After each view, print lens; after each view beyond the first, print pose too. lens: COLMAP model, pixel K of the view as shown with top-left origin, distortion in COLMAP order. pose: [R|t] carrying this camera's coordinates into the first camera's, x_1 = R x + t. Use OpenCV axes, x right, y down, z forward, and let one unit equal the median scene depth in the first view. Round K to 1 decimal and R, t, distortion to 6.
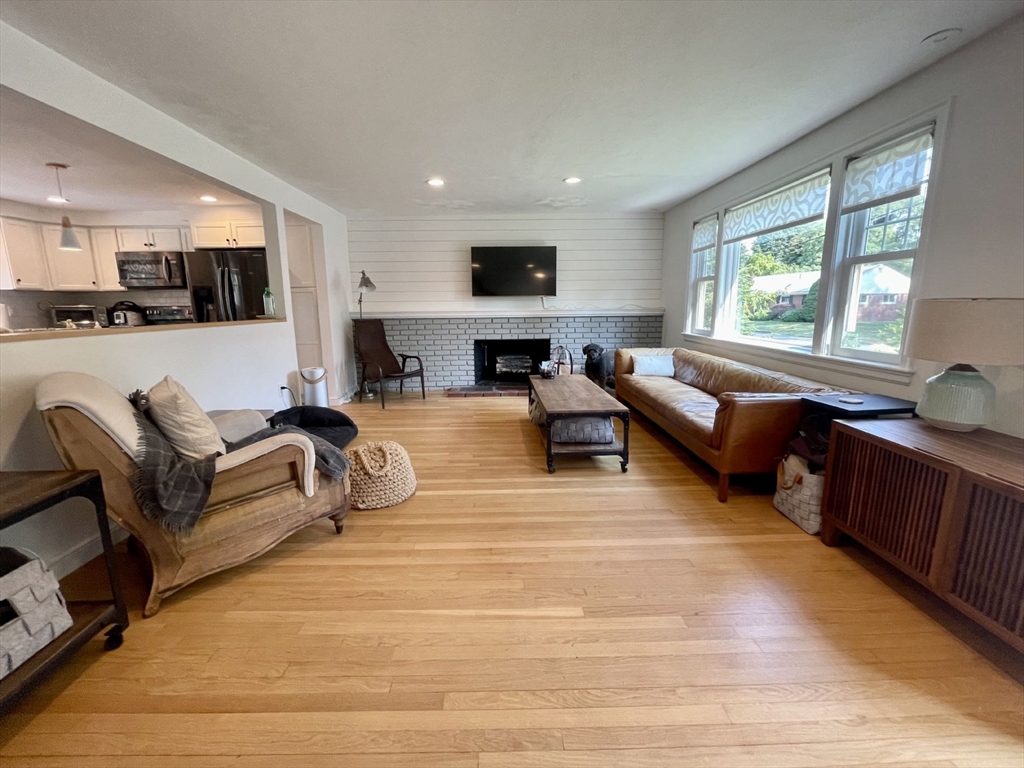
lens RADIAL K [[417.5, 0, 513.9], [0, 417.5, 382.6], [0, 0, 1]] dist [-0.000580, -0.001032]
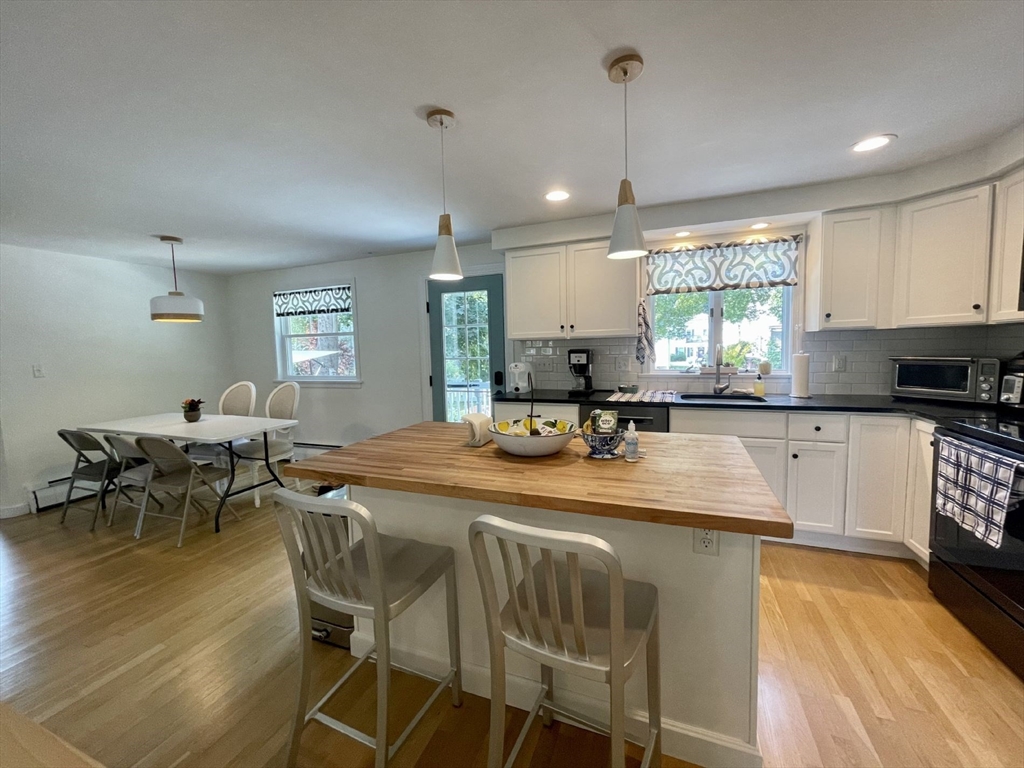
lens RADIAL K [[417.5, 0, 509.4], [0, 417.5, 379.6], [0, 0, 1]] dist [-0.000580, -0.001032]
pose [[-0.391151, 0.086330, -0.916269, -0.417594], [-0.142755, 0.977849, 0.153074, -0.164484], [0.909188, 0.190677, -0.370162, 0.741462]]
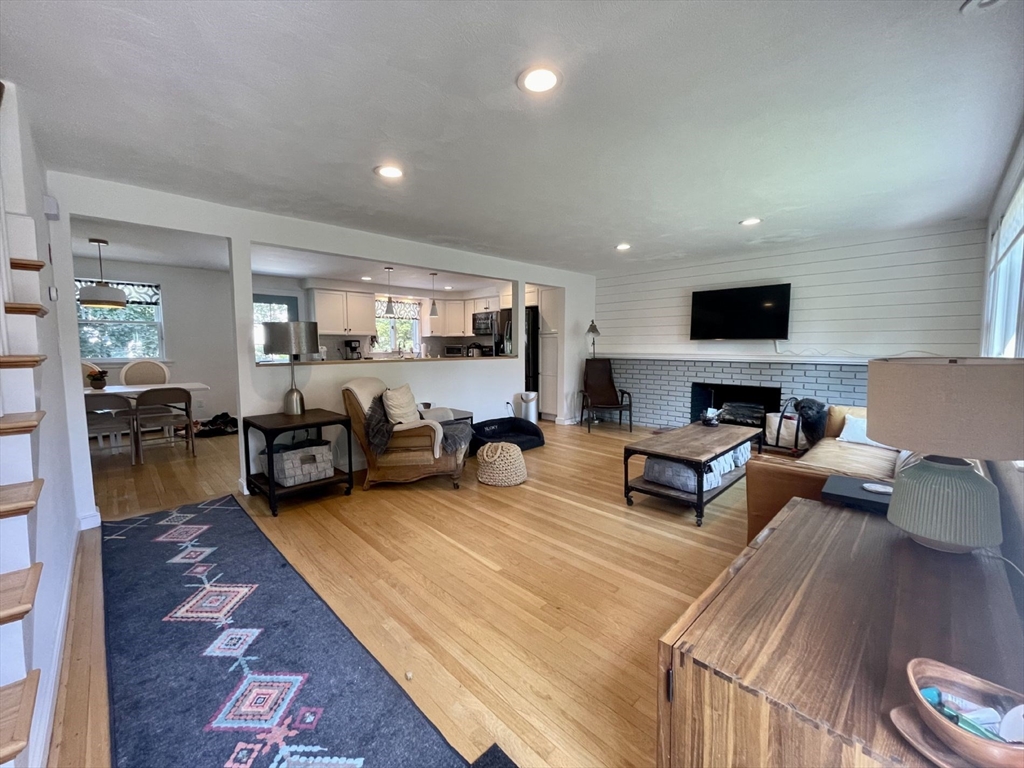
lens RADIAL K [[417.5, 0, 503.1], [0, 417.5, 382.9], [0, 0, 1]] dist [-0.000580, -0.001032]
pose [[0.673318, 0.076156, -0.735421, 0.372472], [-0.140750, 0.989694, -0.026376, -0.012528], [0.725832, 0.121270, 0.677097, -0.006171]]
